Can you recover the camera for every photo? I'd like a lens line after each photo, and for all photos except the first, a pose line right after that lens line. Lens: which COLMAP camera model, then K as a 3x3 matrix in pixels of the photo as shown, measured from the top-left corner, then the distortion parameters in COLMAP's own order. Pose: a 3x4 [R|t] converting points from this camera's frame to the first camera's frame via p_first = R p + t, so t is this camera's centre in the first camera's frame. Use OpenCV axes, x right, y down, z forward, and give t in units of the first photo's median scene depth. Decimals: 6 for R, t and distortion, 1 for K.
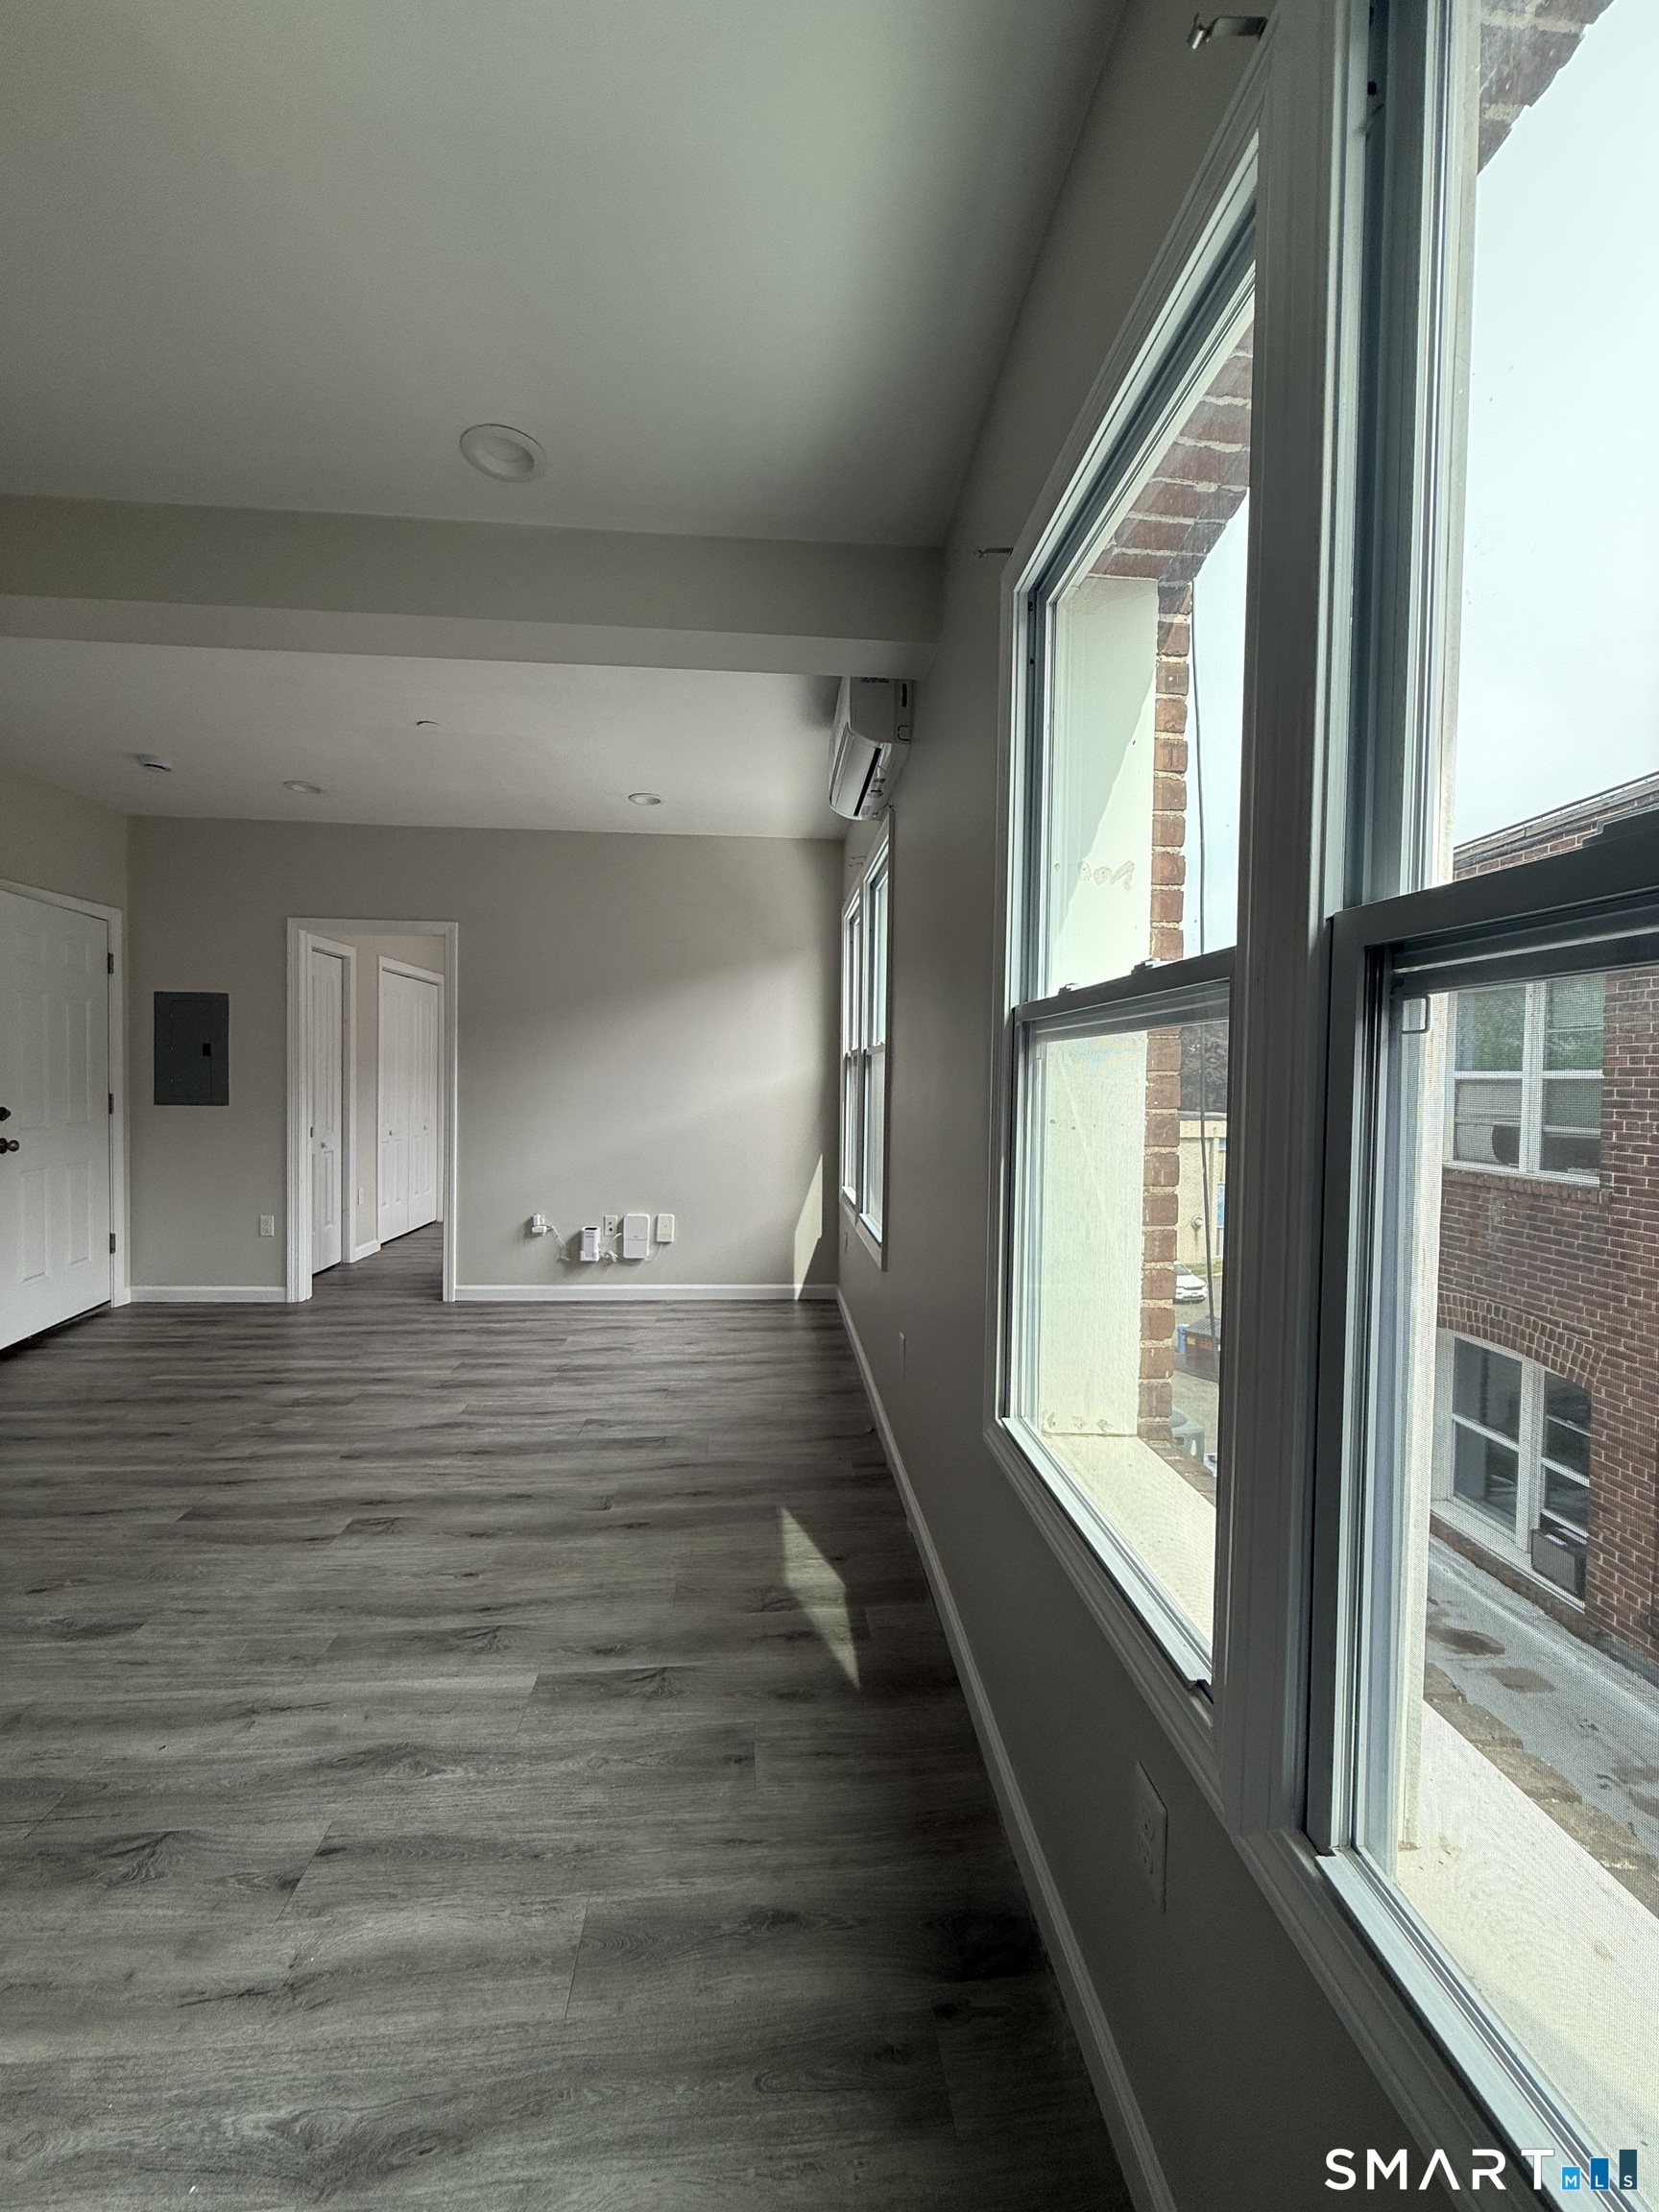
lens RADIAL K [[884.4, 0, 832.3], [0, 884.4, 1107.5], [0, 0, 1]] dist [0.000576, -0.000584]
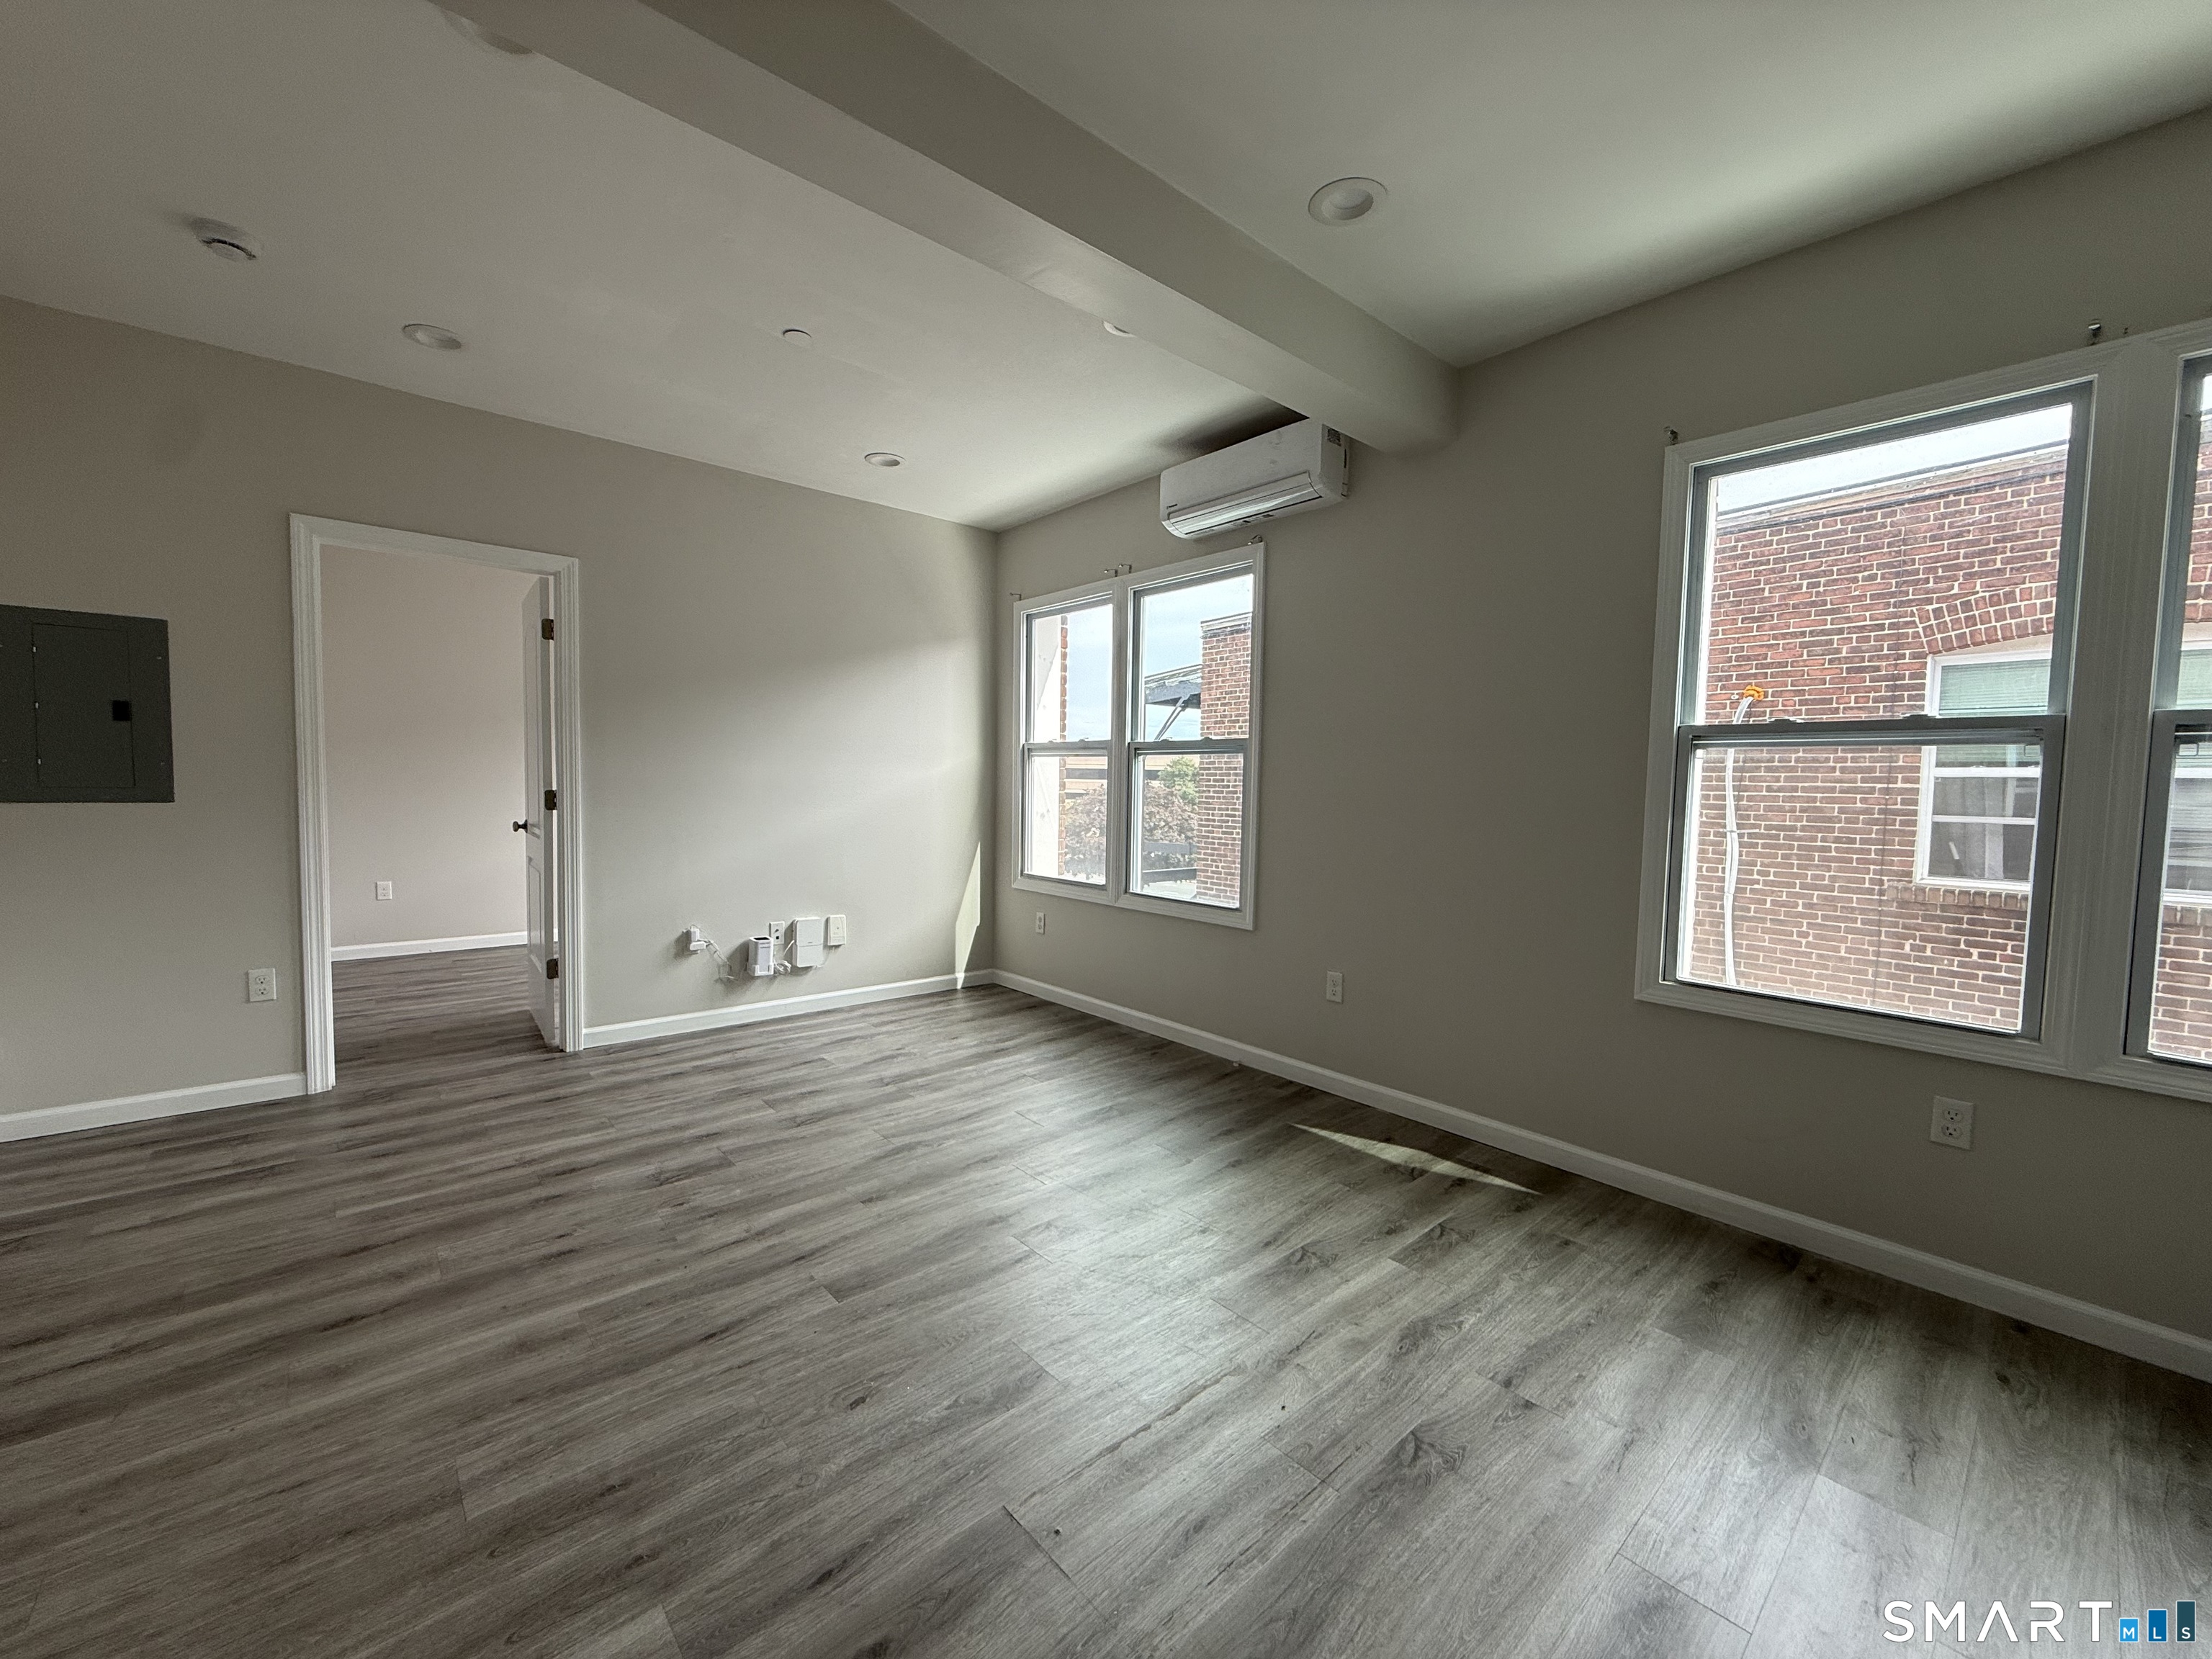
lens RADIAL K [[884.4, 0, 1105.8], [0, 884.4, 835.4], [0, 0, 1]] dist [0.000576, -0.000584]
pose [[0.801769, -0.035521, 0.596578, -0.670777], [0.011064, 0.998943, 0.044610, 0.001154], [-0.597532, -0.029166, 0.801314, 0.137094]]
